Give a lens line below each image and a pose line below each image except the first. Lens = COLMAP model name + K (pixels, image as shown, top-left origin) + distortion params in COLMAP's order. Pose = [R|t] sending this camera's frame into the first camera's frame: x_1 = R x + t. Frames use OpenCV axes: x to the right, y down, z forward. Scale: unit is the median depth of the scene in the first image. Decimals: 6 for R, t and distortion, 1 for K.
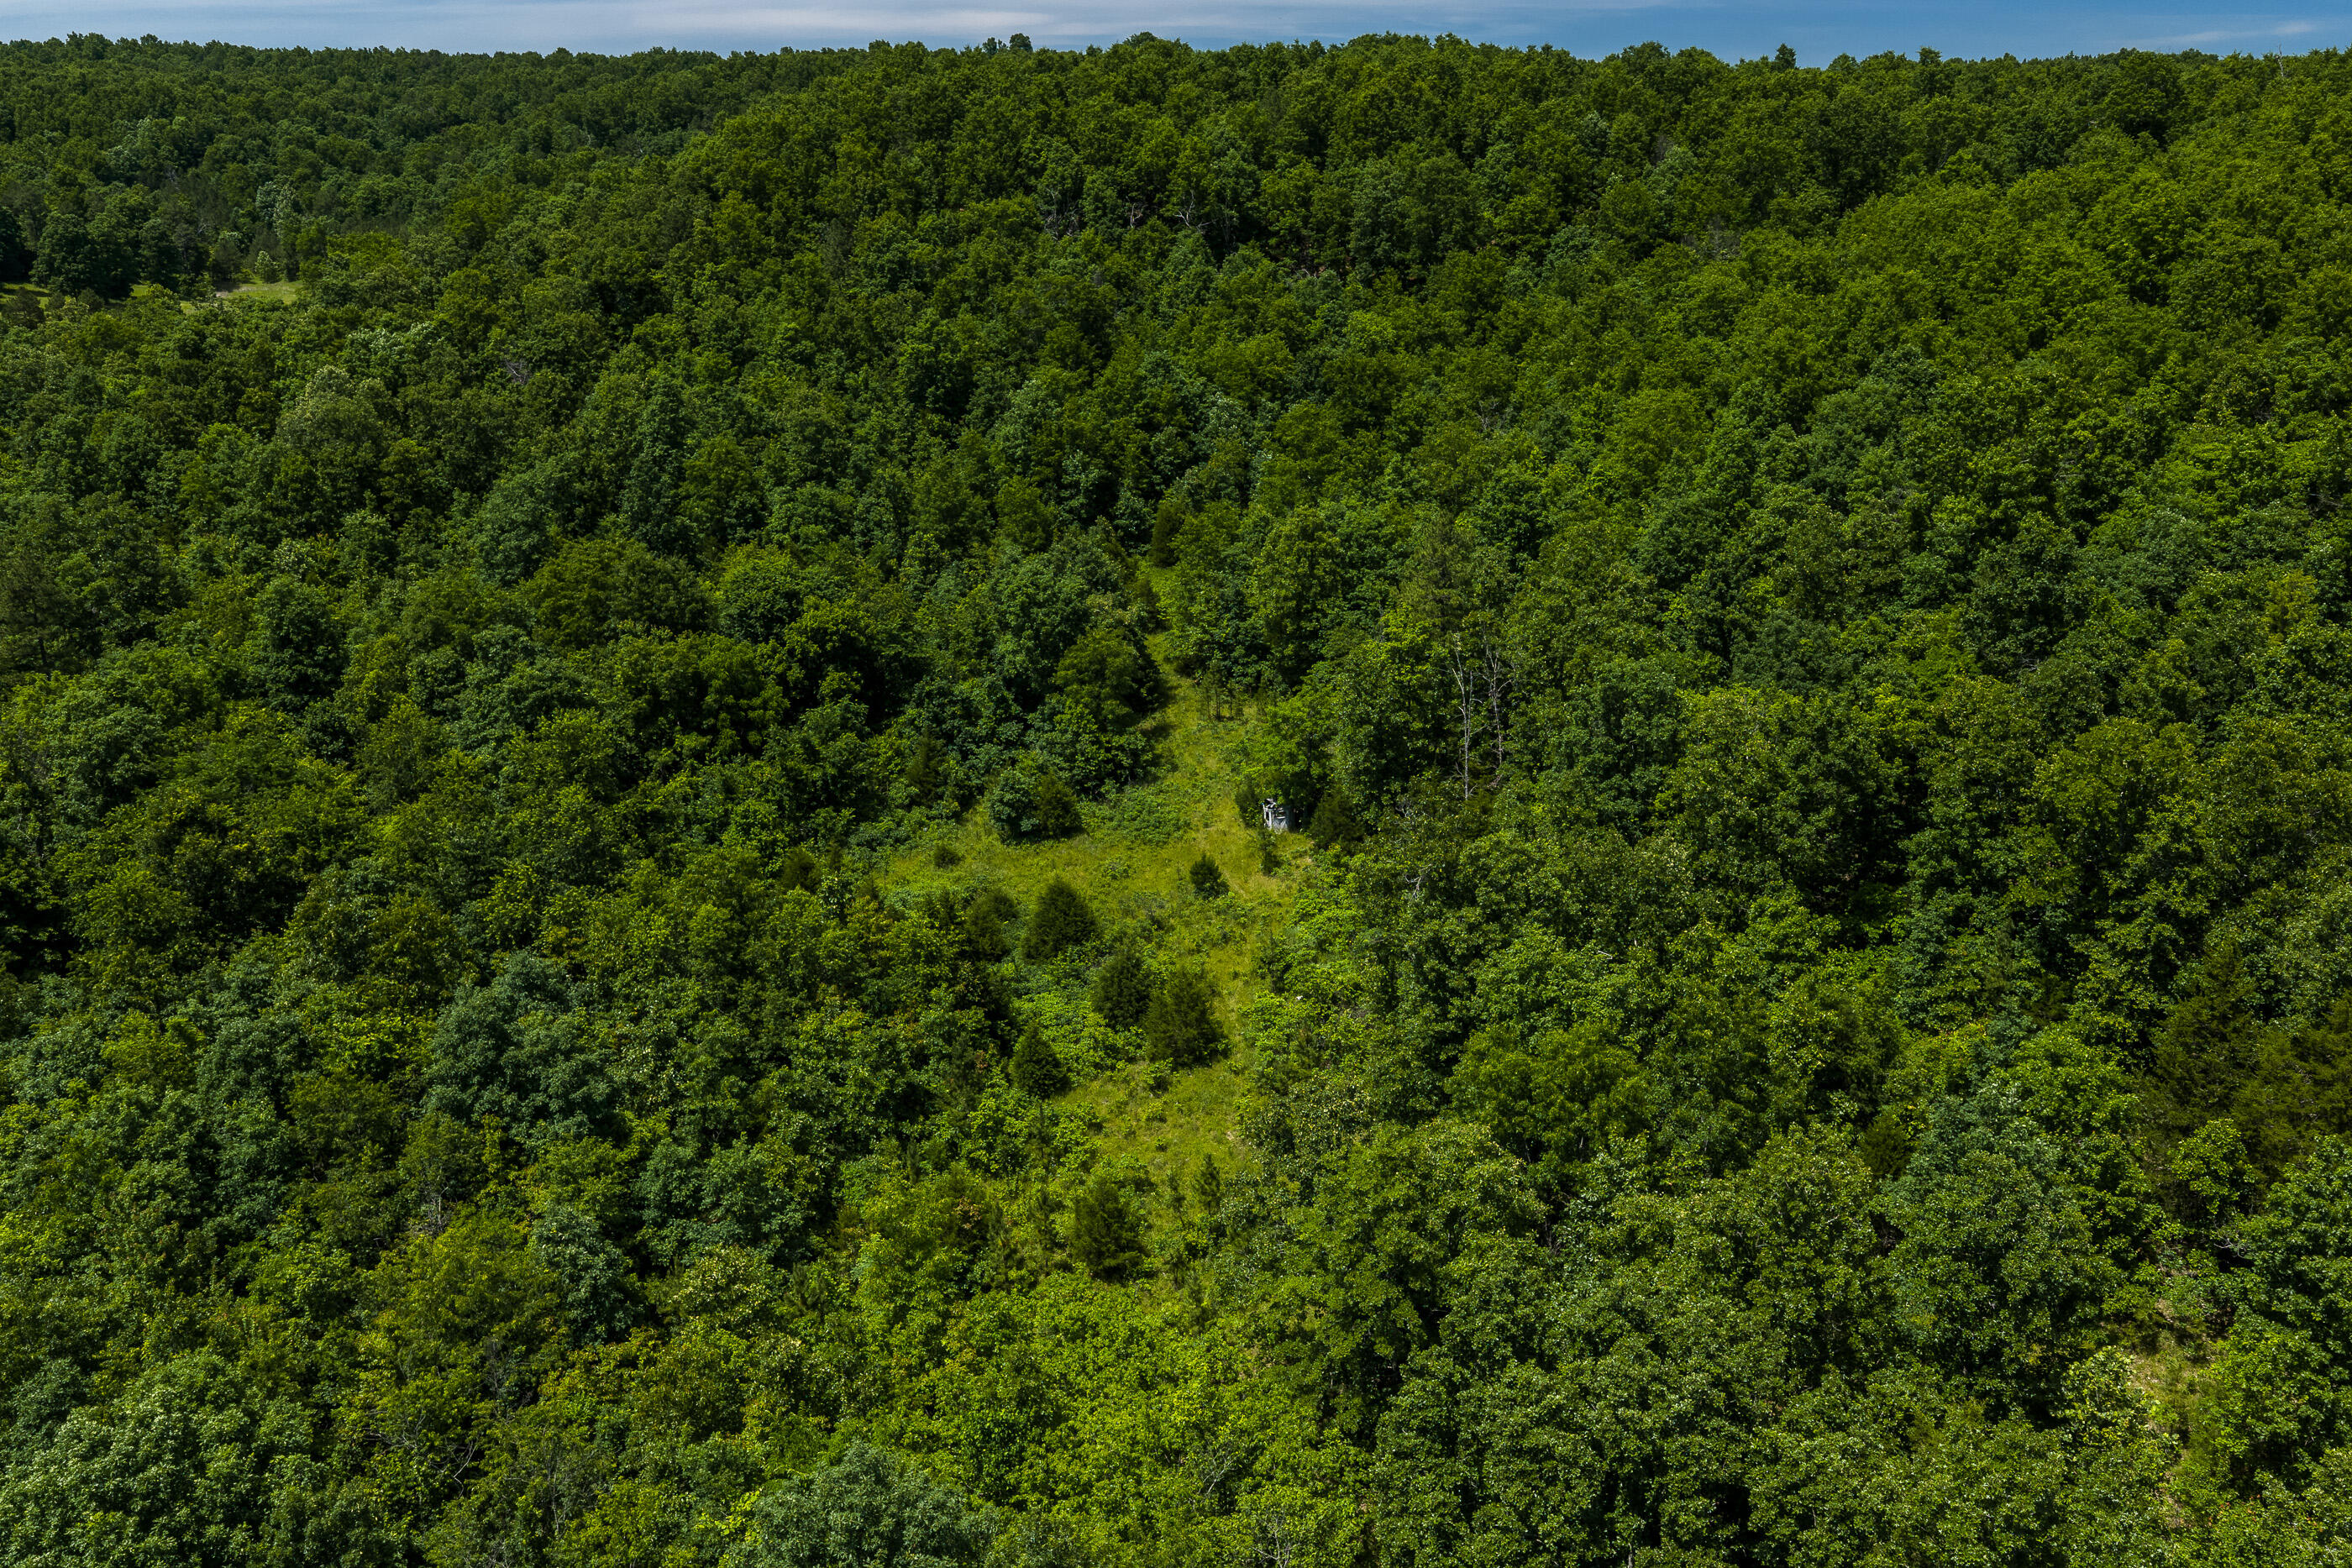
lens RADIAL K [[1946.6, 0, 1175.8], [0, 1946.6, 782.5], [0, 0, 1]] dist [0.011828, -0.013849]
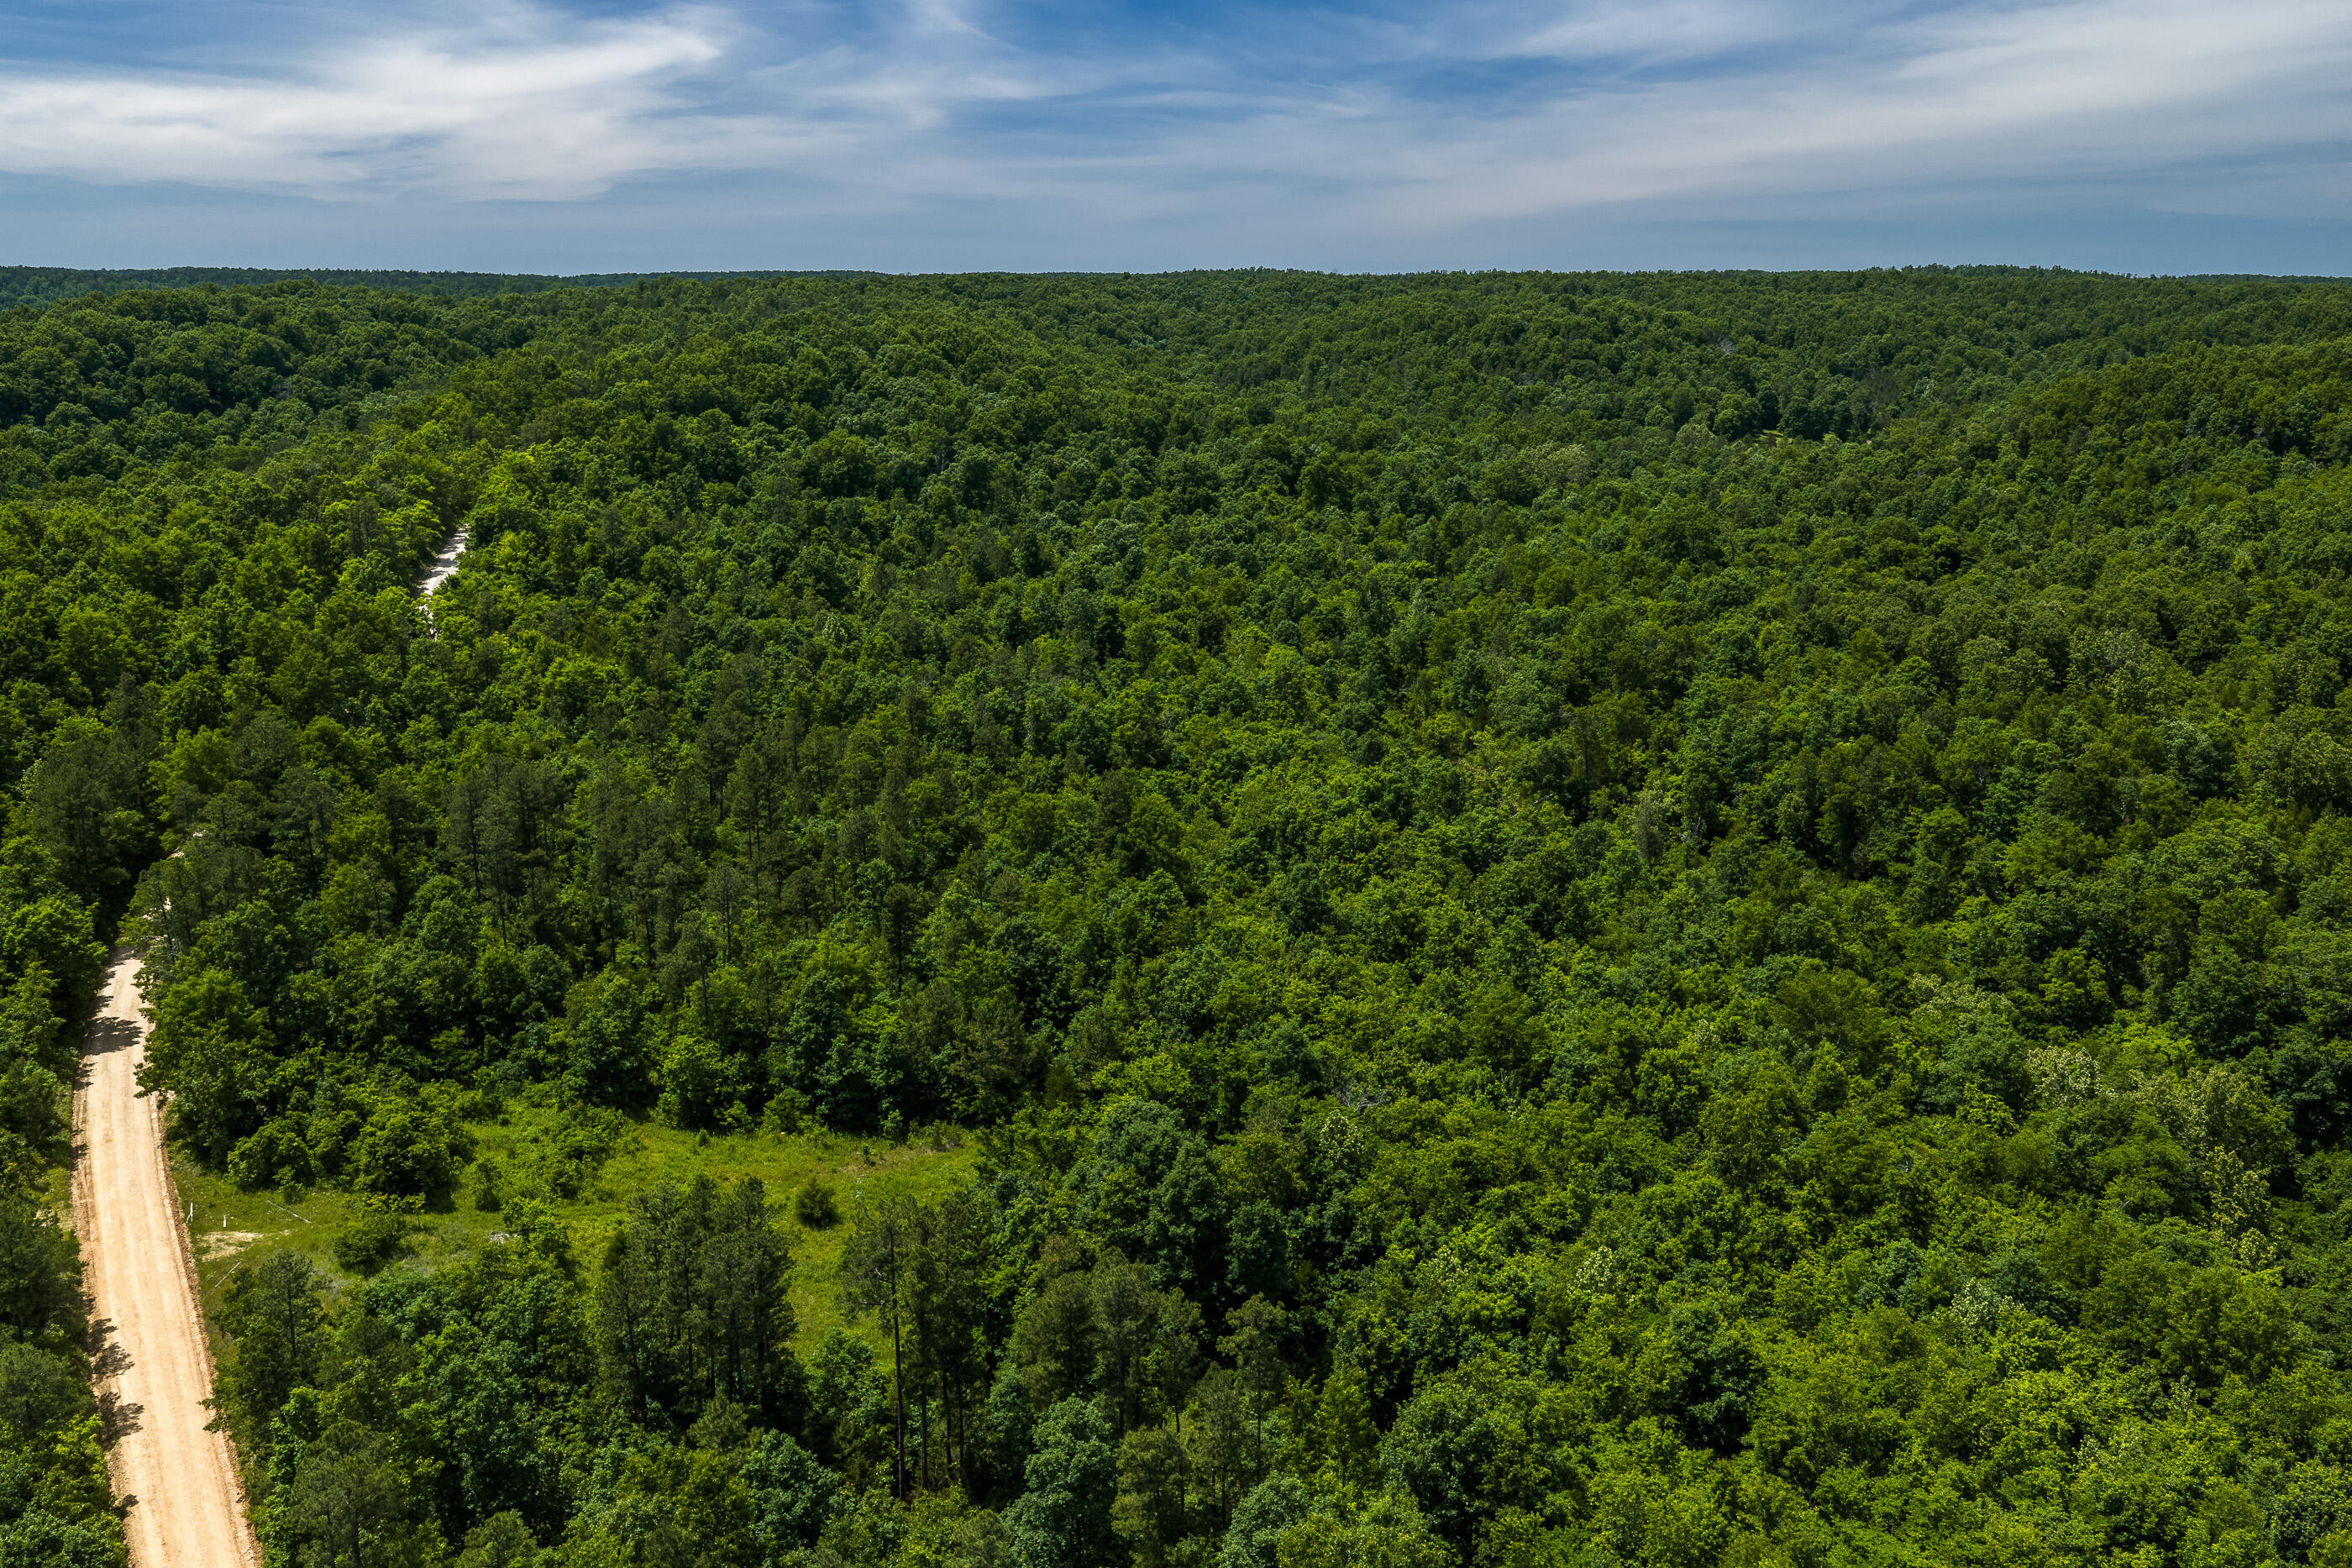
lens RADIAL K [[1946.6, 0, 1177.4], [0, 1946.6, 776.8], [0, 0, 1]] dist [0.011828, -0.013849]
pose [[0.680880, 0.184819, -0.708692, 0.449857], [-0.239989, 0.970514, 0.022529, 0.179817], [0.691959, 0.154738, 0.705159, -0.733168]]
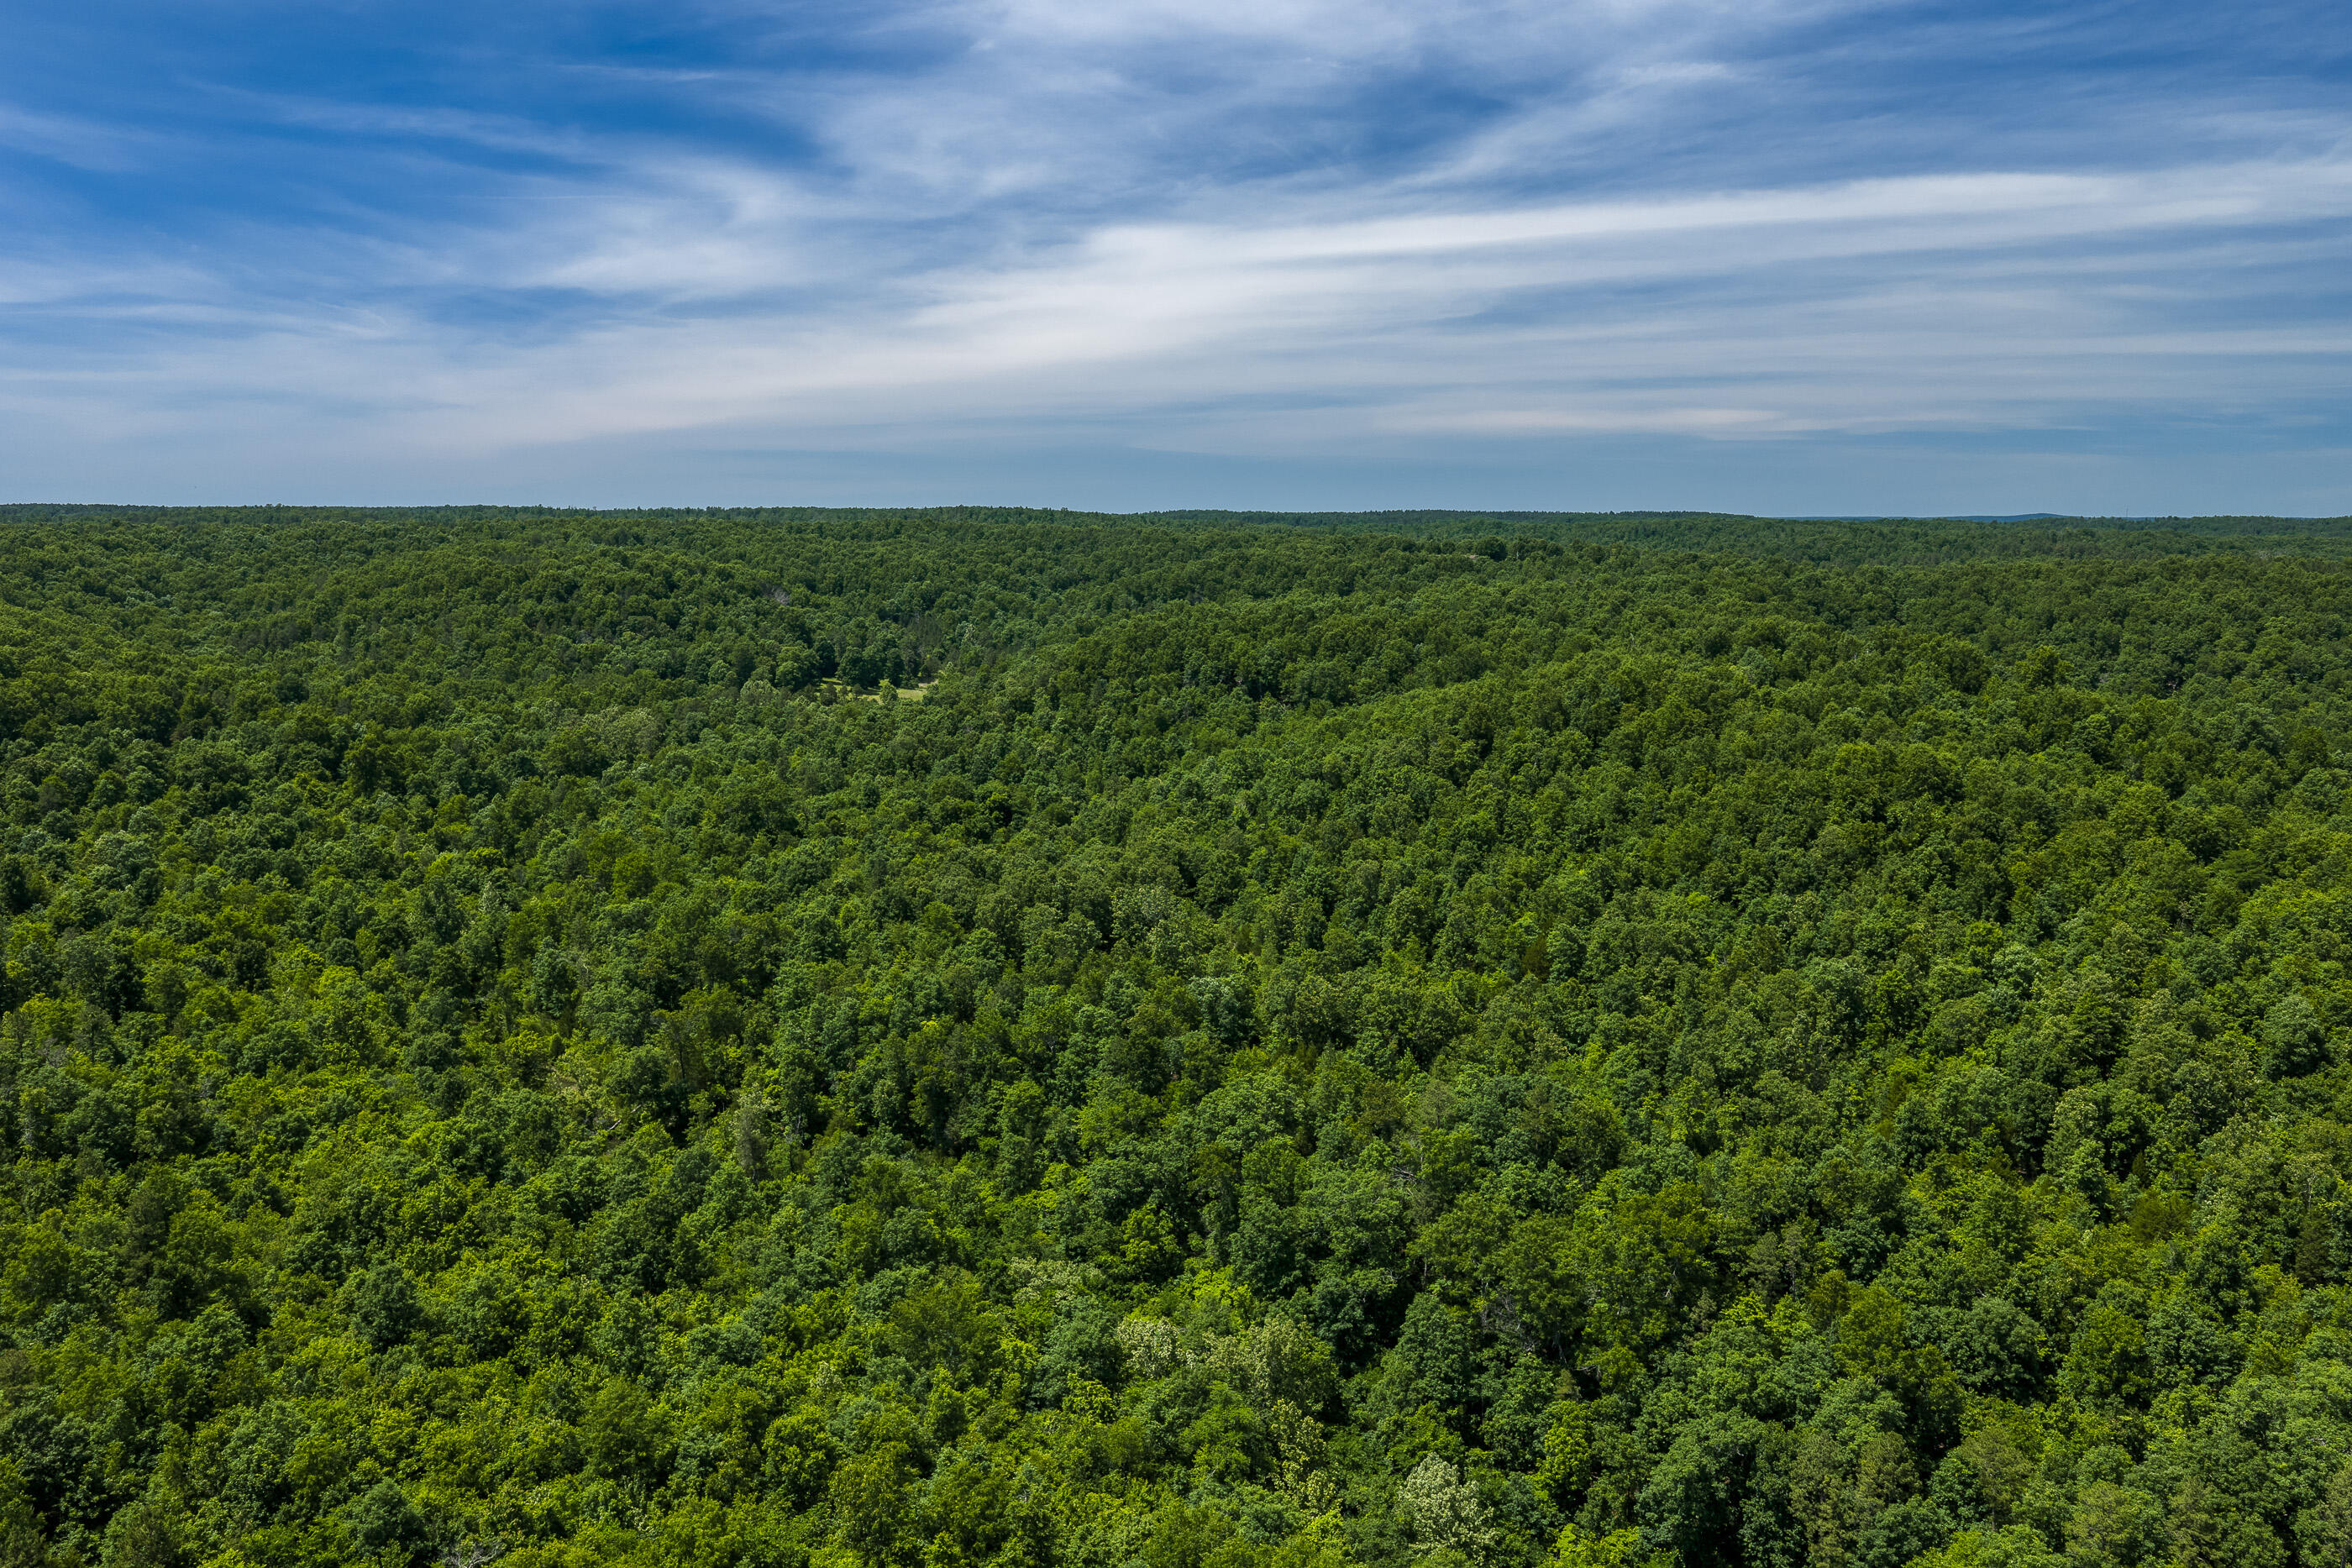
lens RADIAL K [[1946.6, 0, 1184.2], [0, 1946.6, 778.4], [0, 0, 1]] dist [0.011828, -0.013849]
pose [[0.939531, 0.053496, -0.338261, 0.449222], [-0.116881, 0.978507, -0.169890, 0.149019], [0.321902, 0.199153, 0.925590, -0.743411]]
